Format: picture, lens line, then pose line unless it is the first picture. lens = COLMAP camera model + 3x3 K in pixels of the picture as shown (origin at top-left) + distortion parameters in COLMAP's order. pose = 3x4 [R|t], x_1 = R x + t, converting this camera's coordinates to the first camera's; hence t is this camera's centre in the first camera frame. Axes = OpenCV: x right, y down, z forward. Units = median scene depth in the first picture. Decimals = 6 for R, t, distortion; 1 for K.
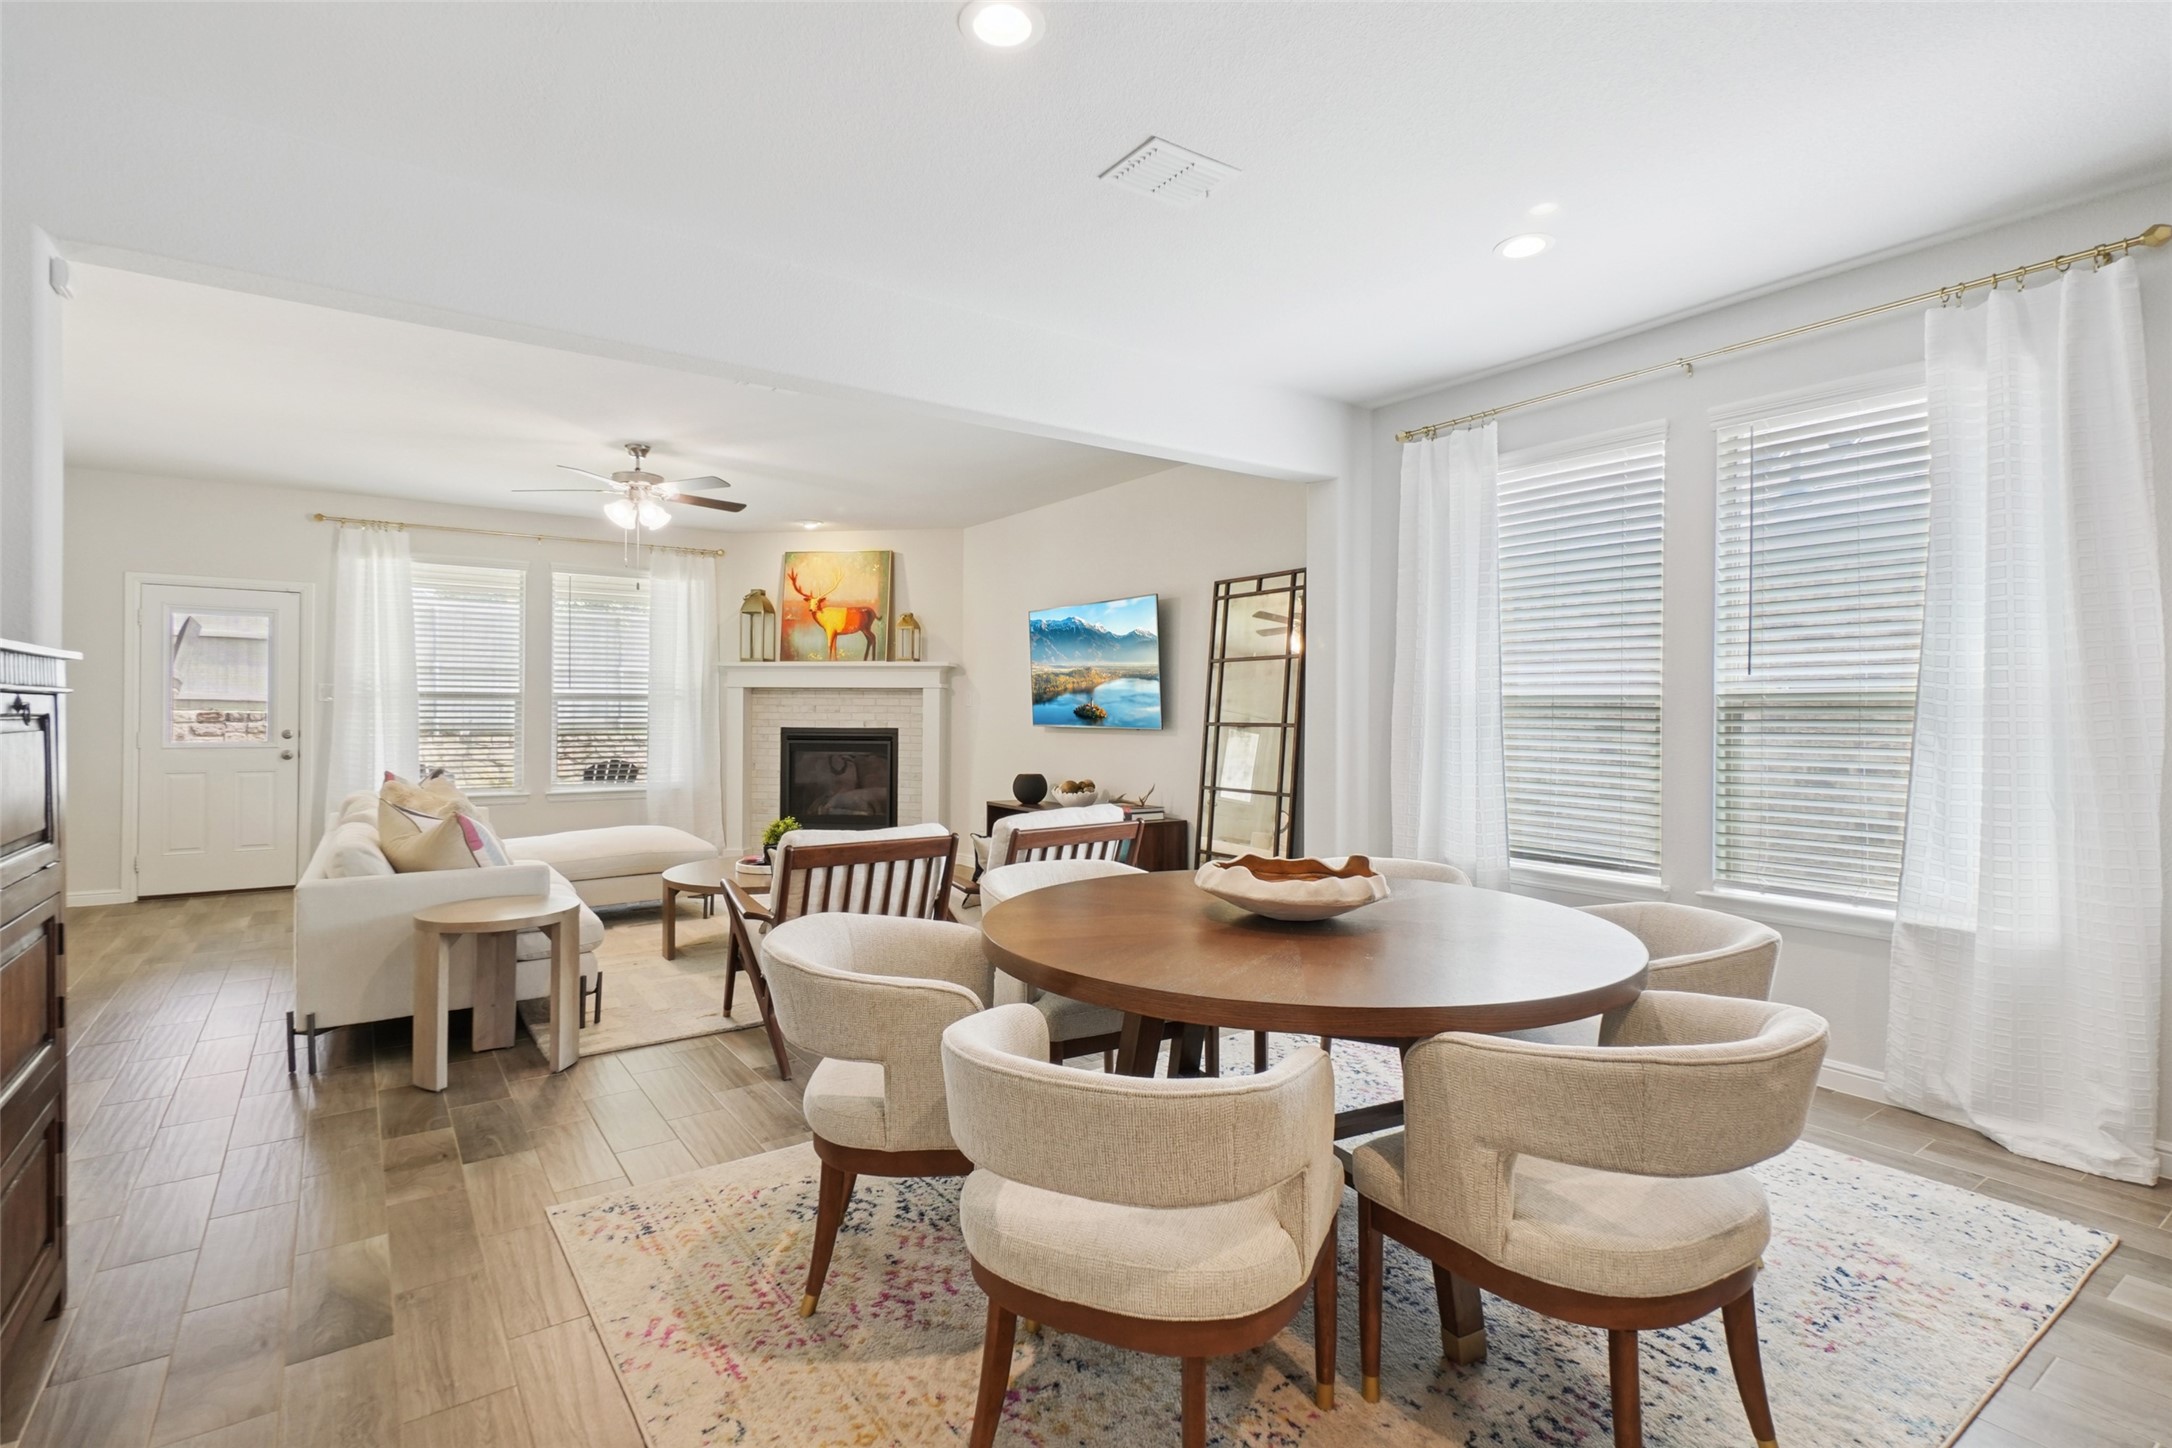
lens RADIAL K [[1029.8, 0, 1077.2], [0, 1029.8, 718.3], [0, 0, 1]] dist [0.002387, -0.000510]
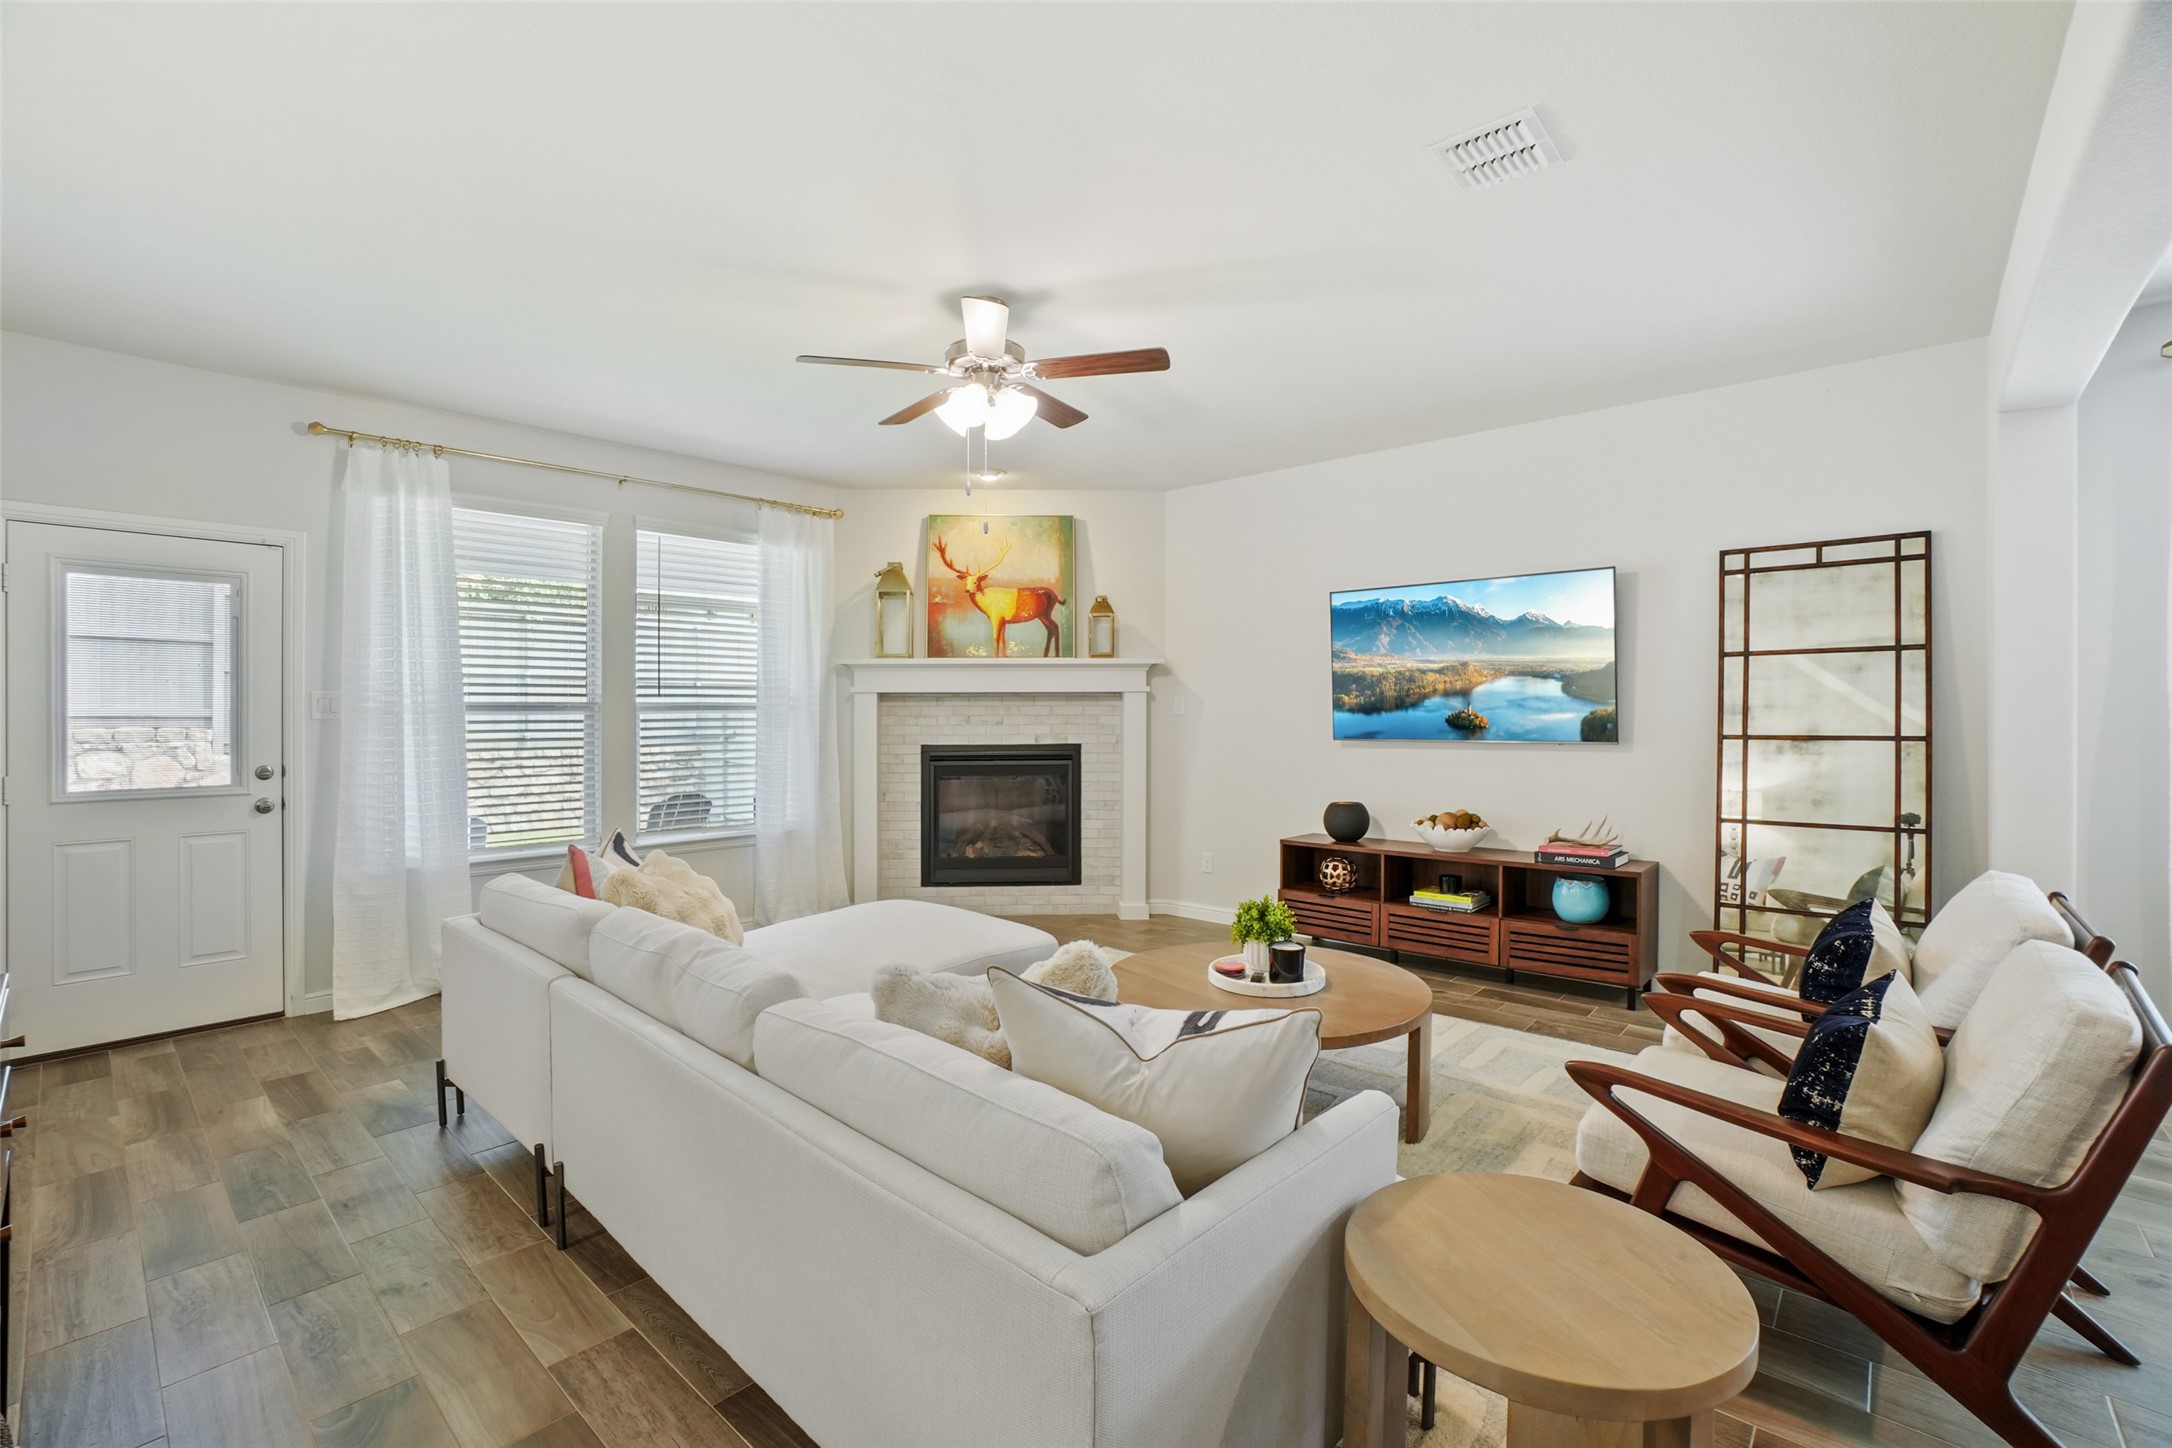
lens RADIAL K [[971.3, 0, 1073.8], [0, 971.3, 711.0], [0, 0, 1]] dist [-0.062493, 0.020565]
pose [[0.977072, -0.010041, 0.212673, -0.395281], [0.012247, 0.999884, -0.009056, -0.010138], [-0.212558, 0.011453, 0.977081, 0.332050]]
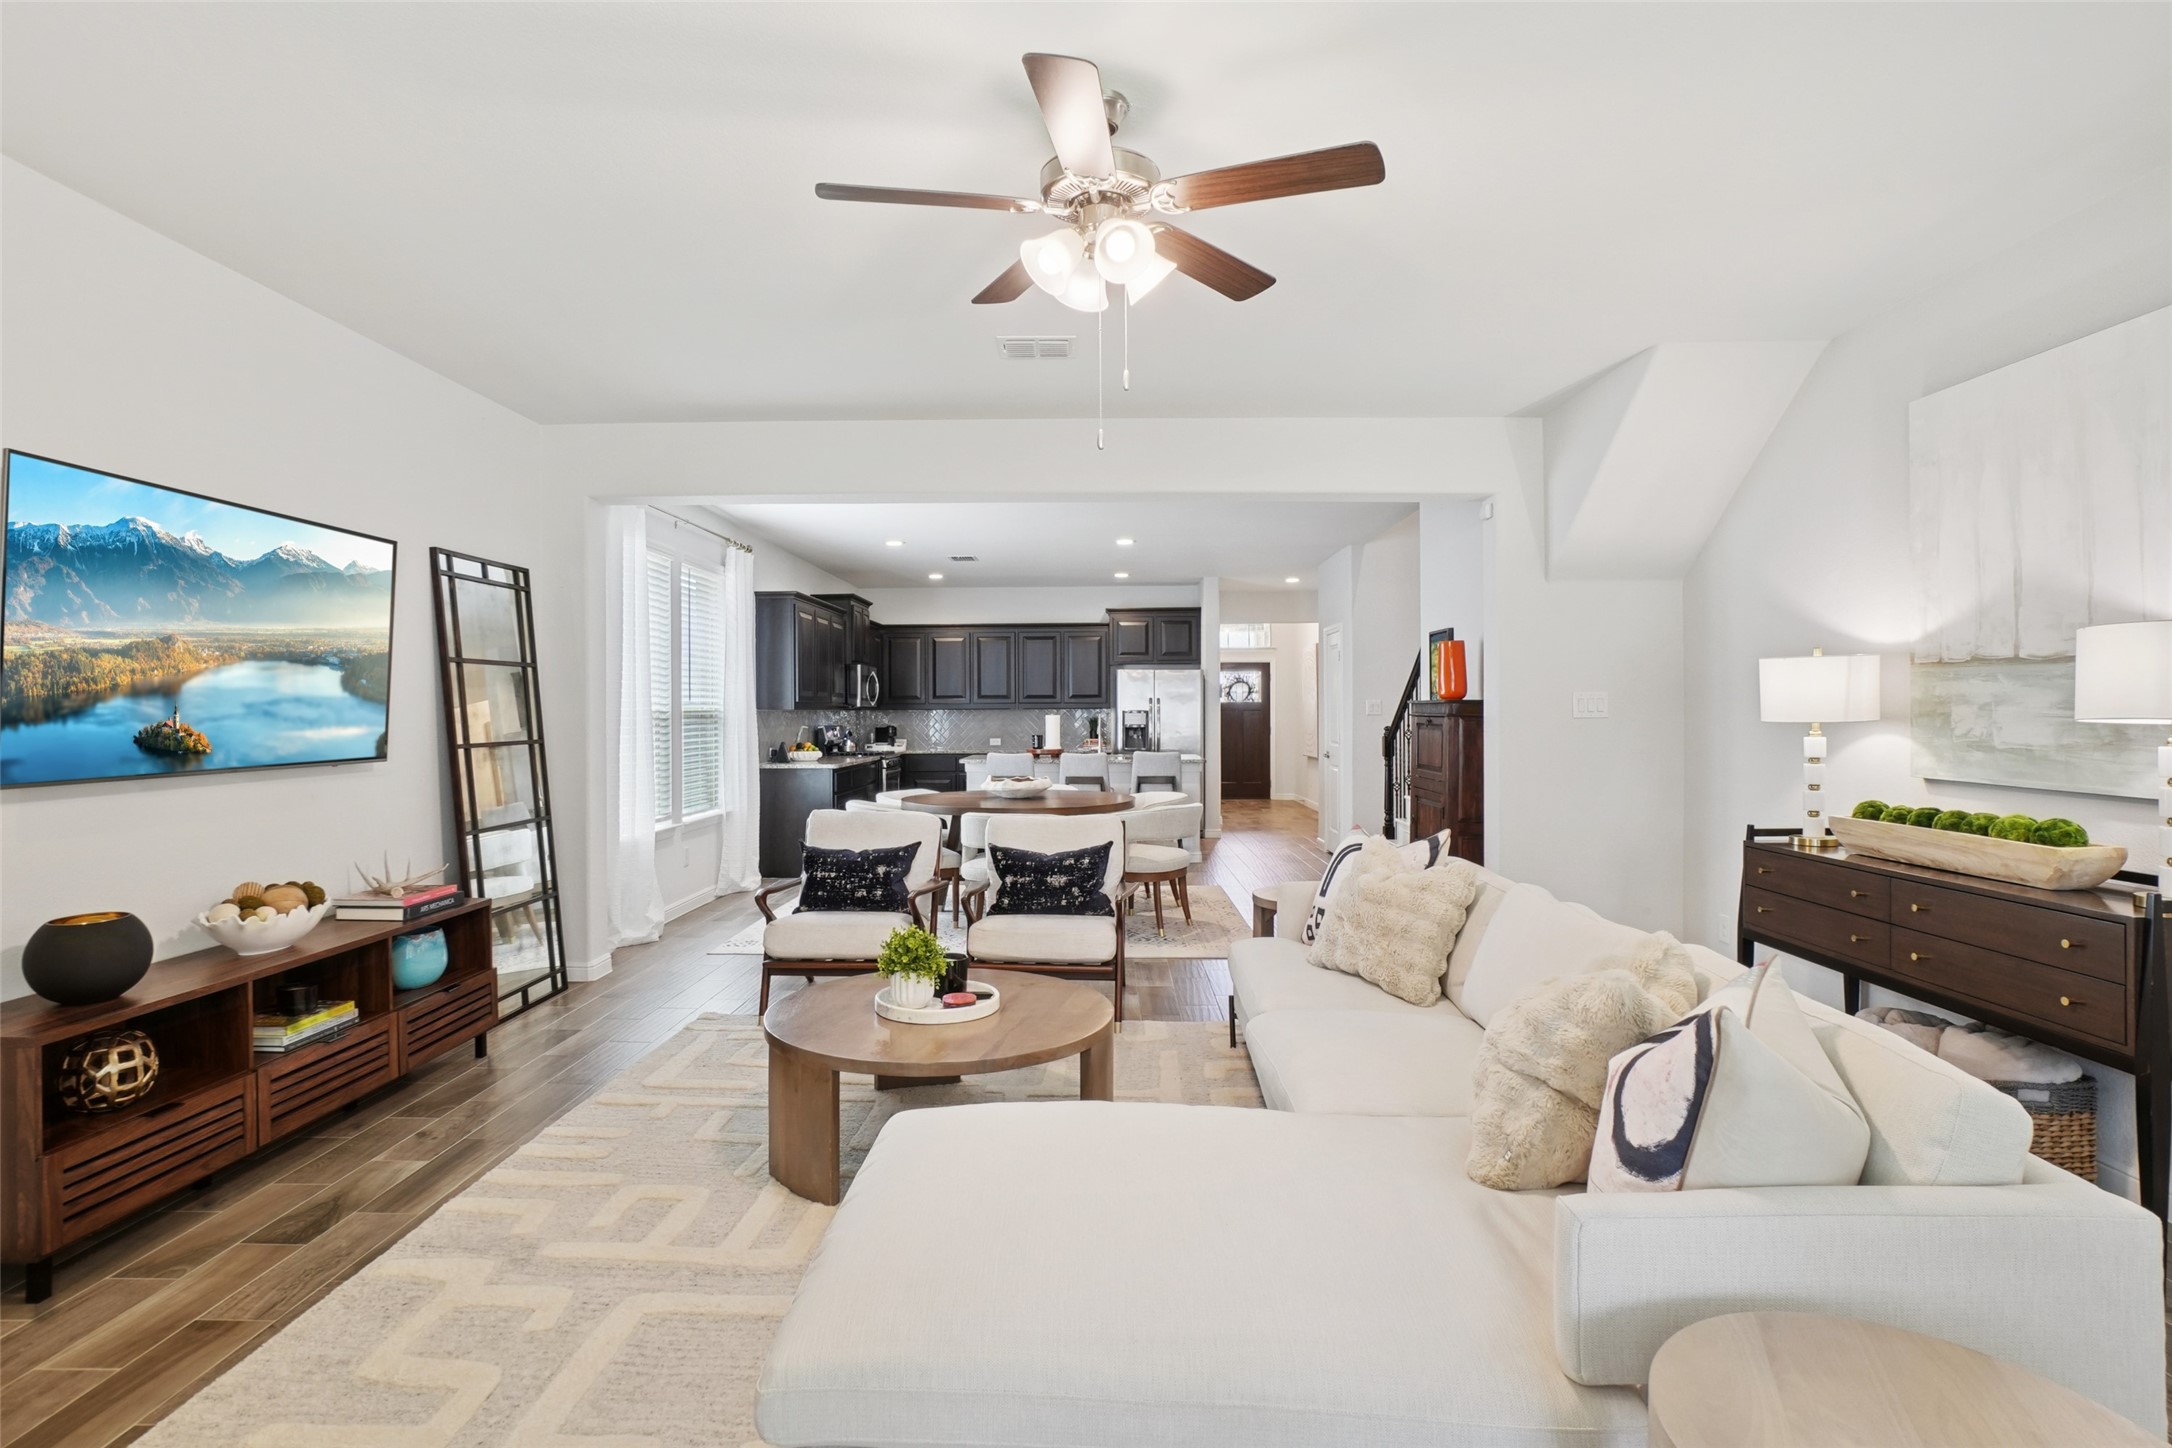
lens RADIAL K [[1077.2, 0, 1067.1], [0, 1077.2, 728.1], [0, 0, 1]] dist [-0.038108, -0.000423]
pose [[-0.801711, -0.010156, 0.597625, -0.538857], [0.006504, 0.999648, 0.025713, -0.020143], [-0.597676, 0.024501, -0.801363, 1.099484]]
